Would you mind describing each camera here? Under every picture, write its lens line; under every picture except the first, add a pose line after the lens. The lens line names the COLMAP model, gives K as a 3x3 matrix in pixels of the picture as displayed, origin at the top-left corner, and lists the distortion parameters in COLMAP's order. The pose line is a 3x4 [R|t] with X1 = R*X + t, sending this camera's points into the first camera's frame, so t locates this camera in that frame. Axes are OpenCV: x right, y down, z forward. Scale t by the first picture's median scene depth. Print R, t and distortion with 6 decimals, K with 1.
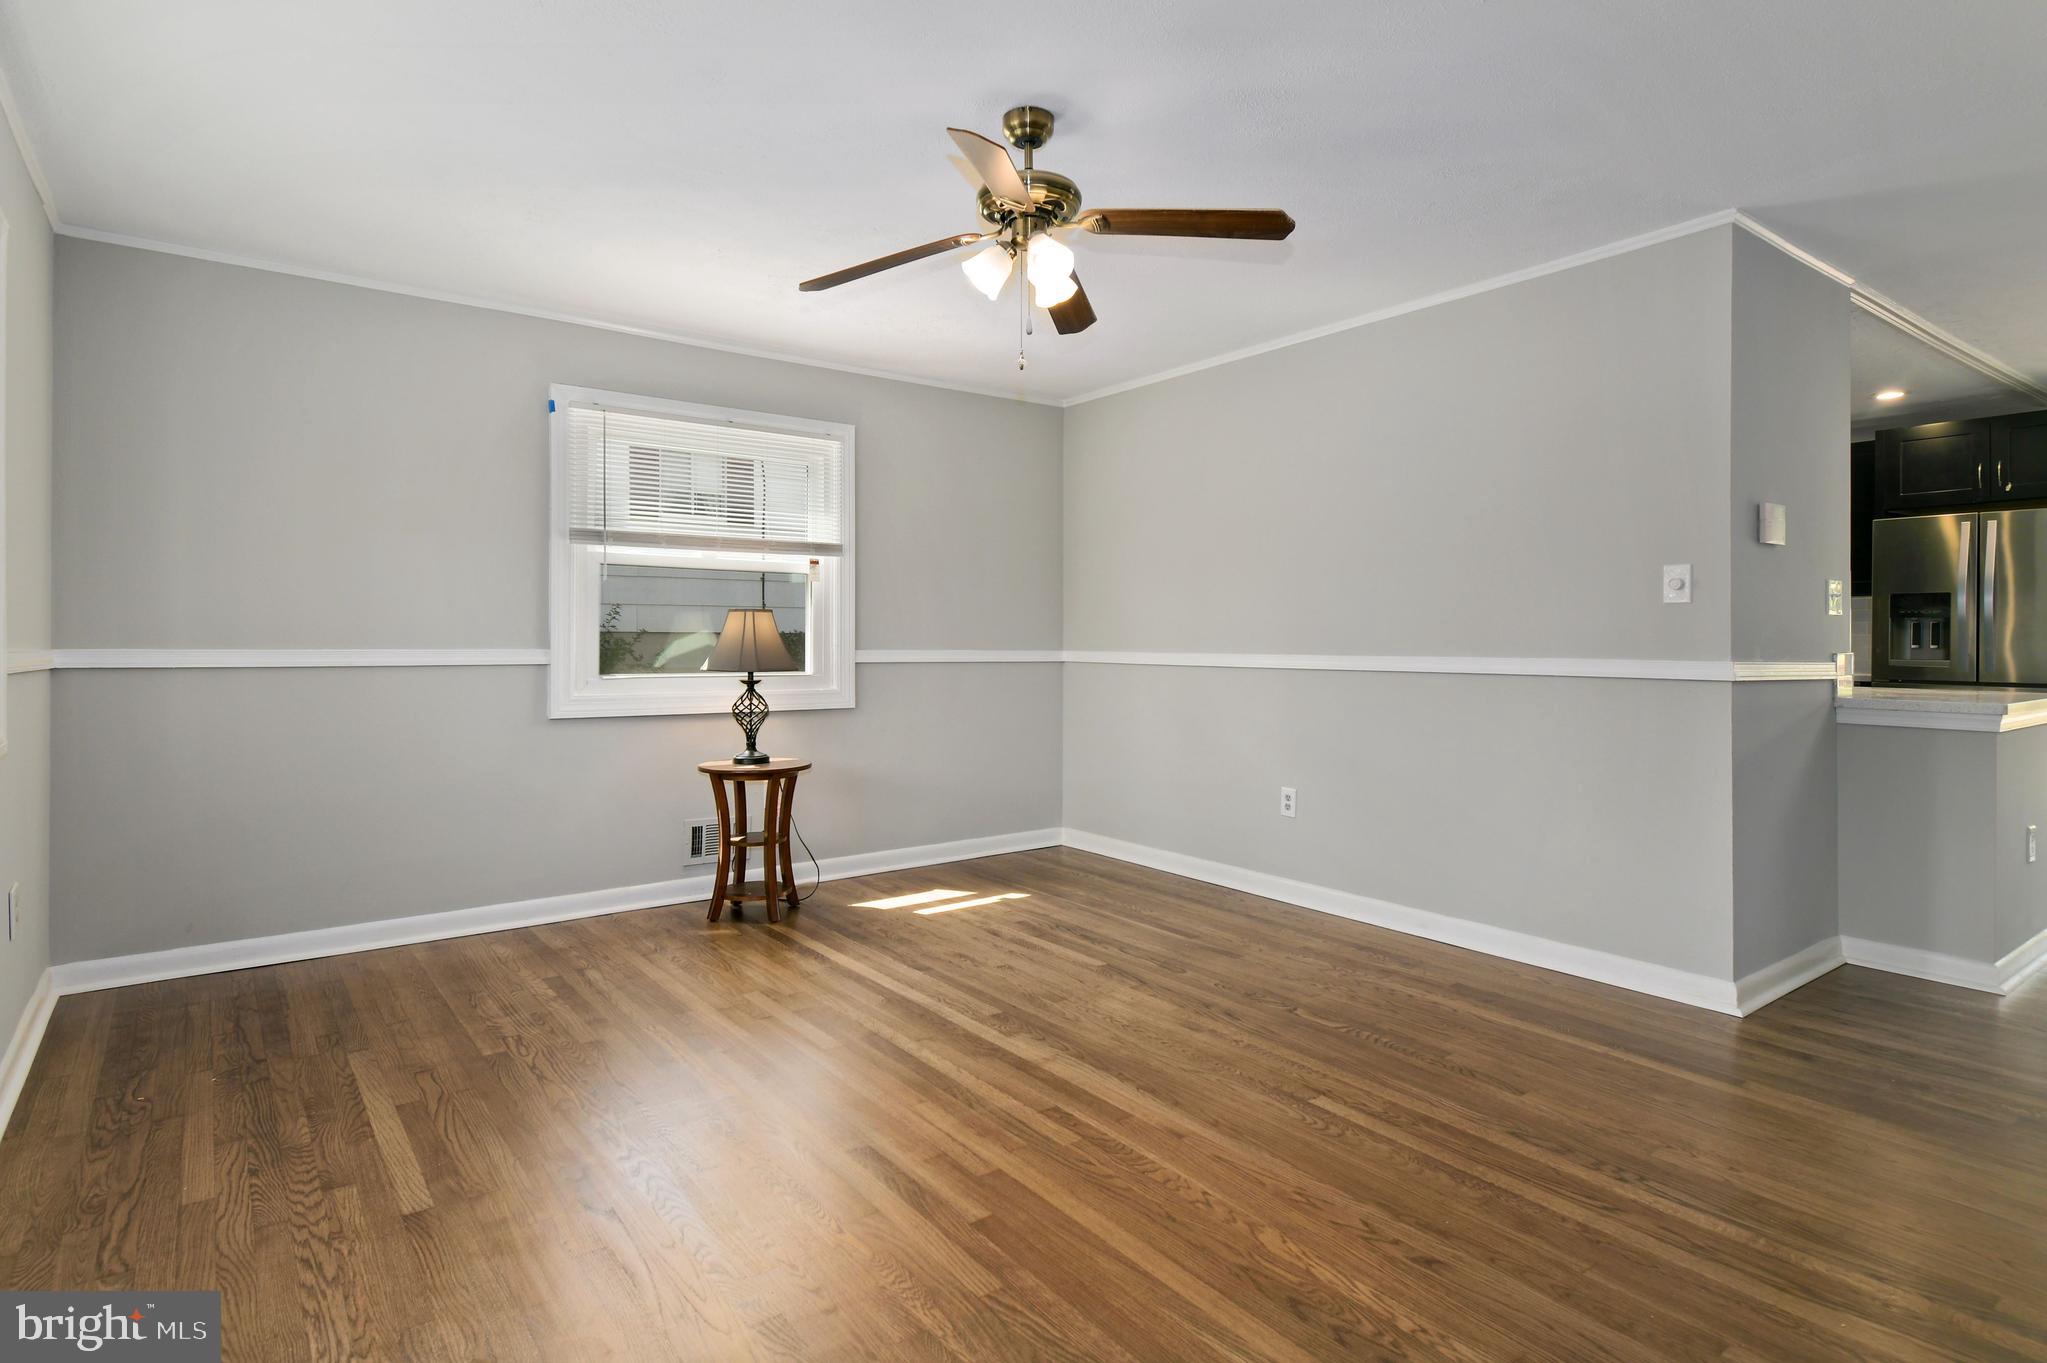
lens RADIAL K [[1050.6, 0, 1031.9], [0, 1050.6, 642.3], [0, 0, 1]] dist [0.011650, -0.000047]
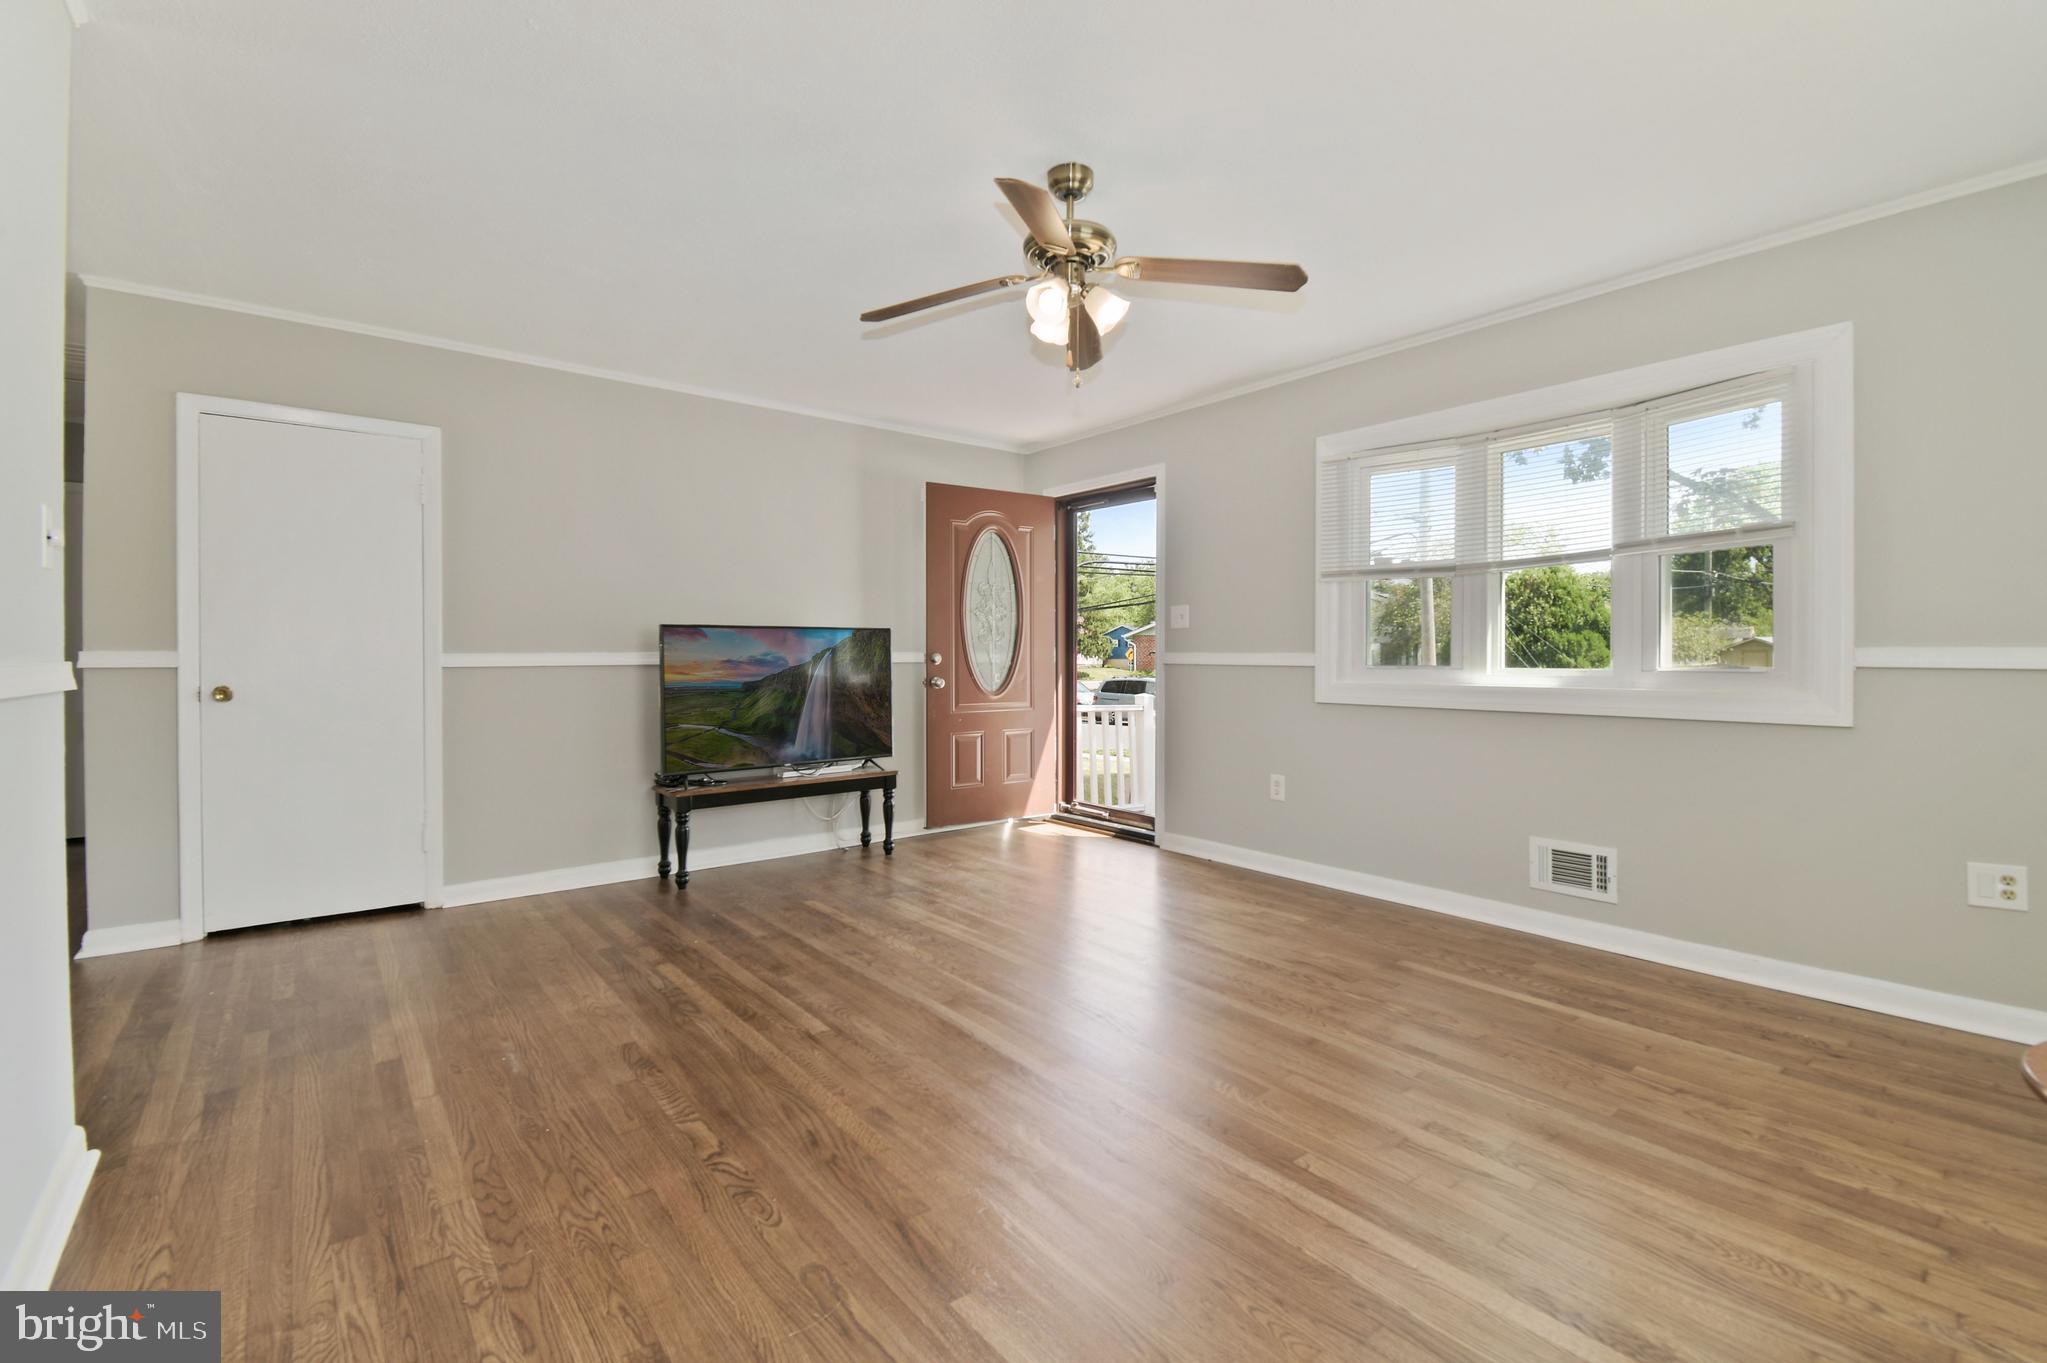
lens RADIAL K [[899.3, 0, 1030.2], [0, 899.3, 661.6], [0, 0, 1]] dist [0.011570, -0.000432]
pose [[-0.999605, -0.001212, -0.028069, 0.054873], [-0.001424, 0.999970, 0.007551, 0.013375], [0.028059, 0.007588, -0.999577, 1.629386]]
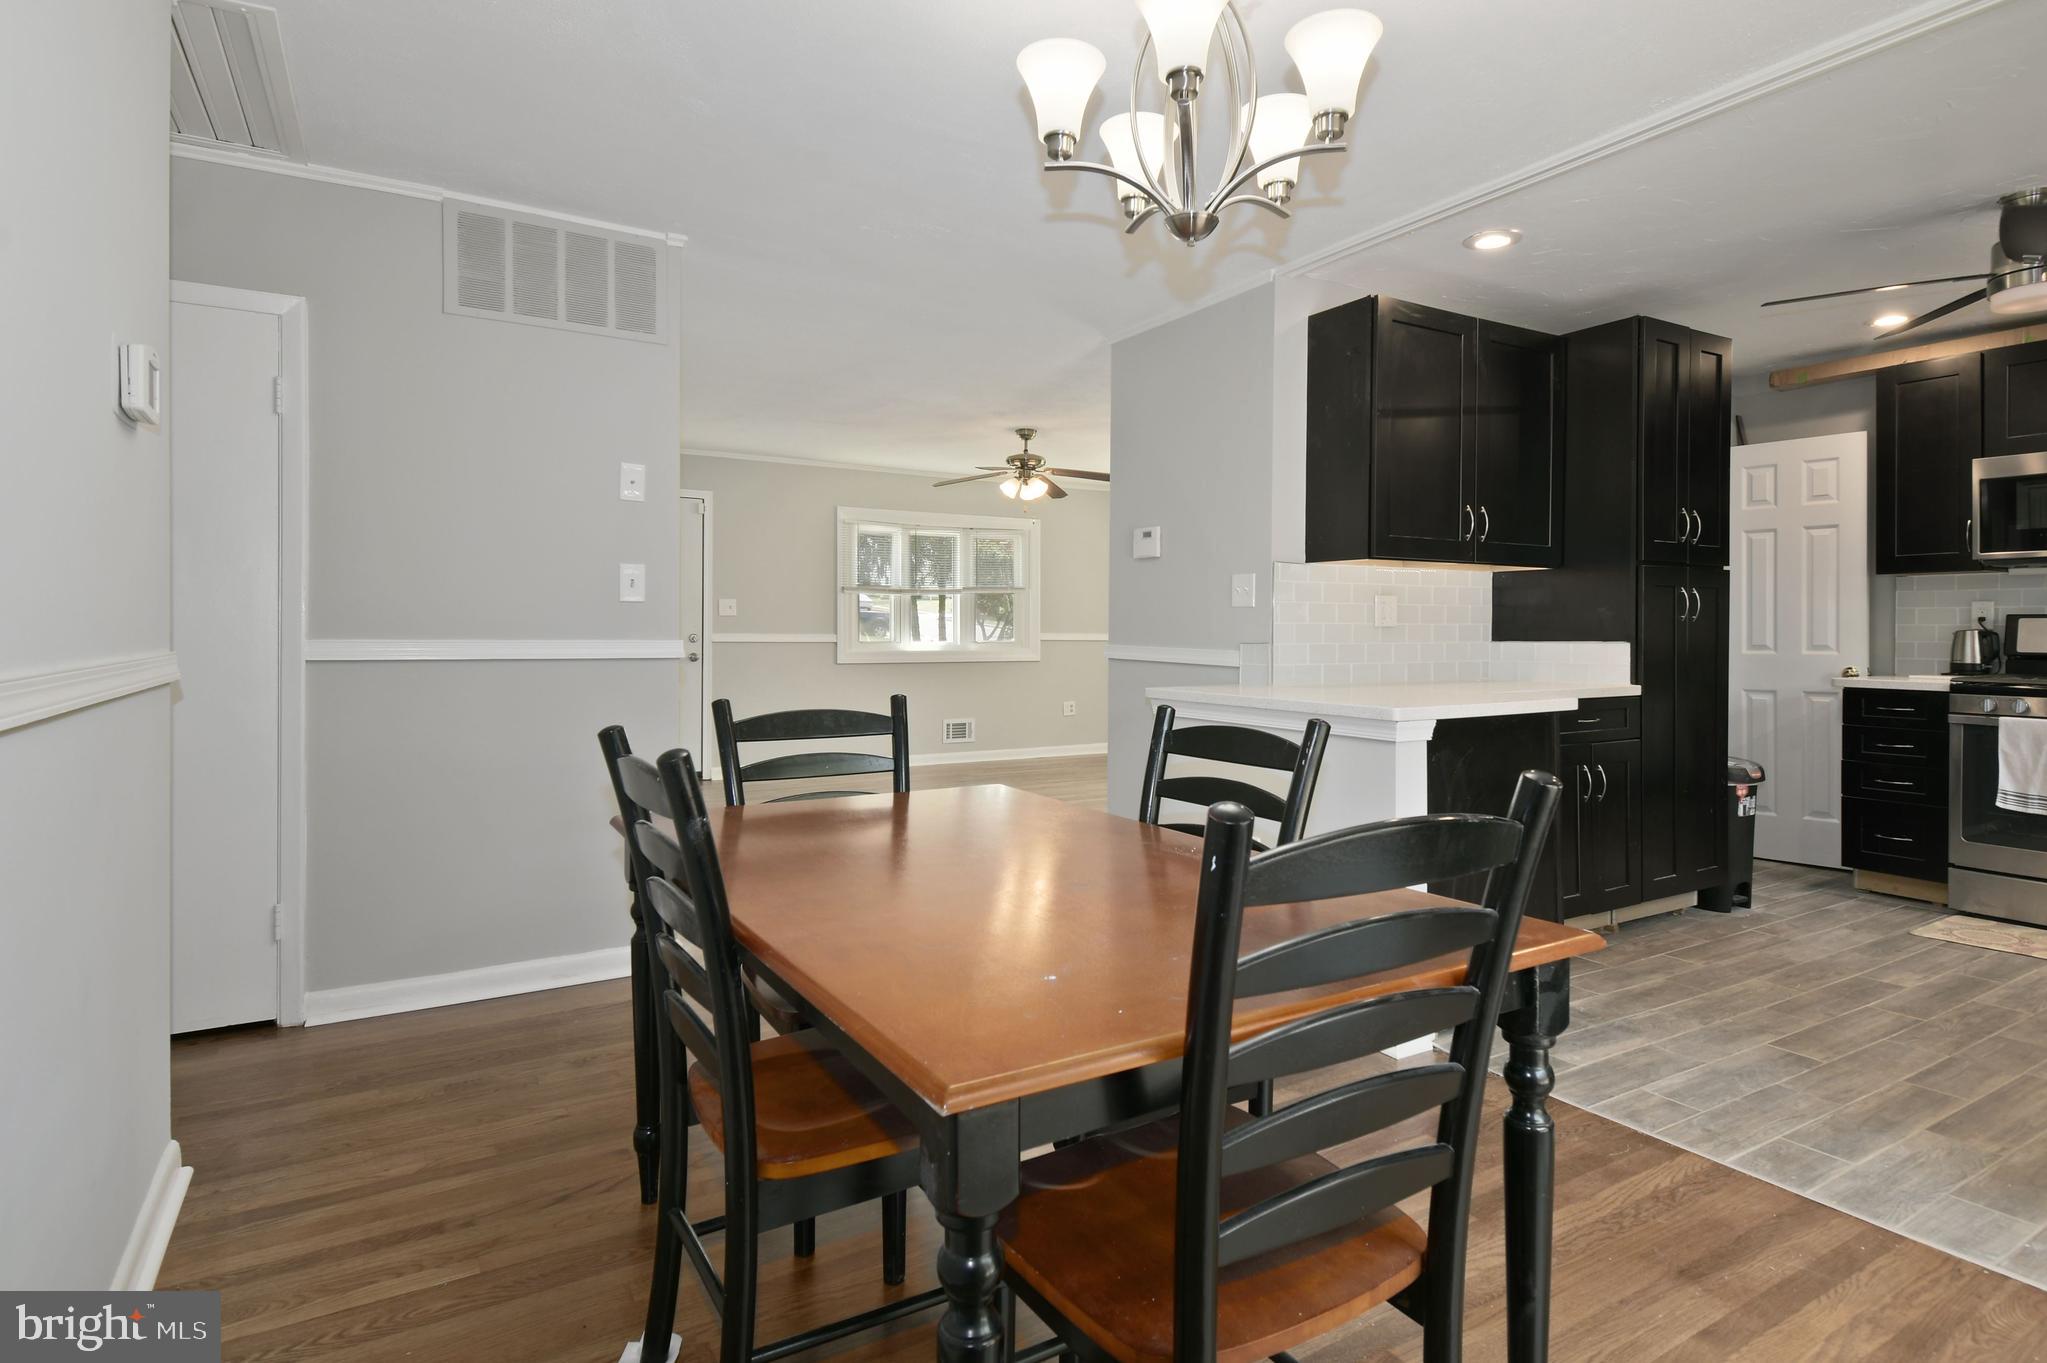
lens RADIAL K [[1050.6, 0, 1031.9], [0, 1050.6, 642.3], [0, 0, 1]] dist [0.011650, -0.000047]
pose [[-0.093738, 0.009034, -0.995556, 2.131400], [-0.000990, 0.999957, 0.009167, 0.005842], [0.995596, 0.001845, -0.093725, 1.034582]]
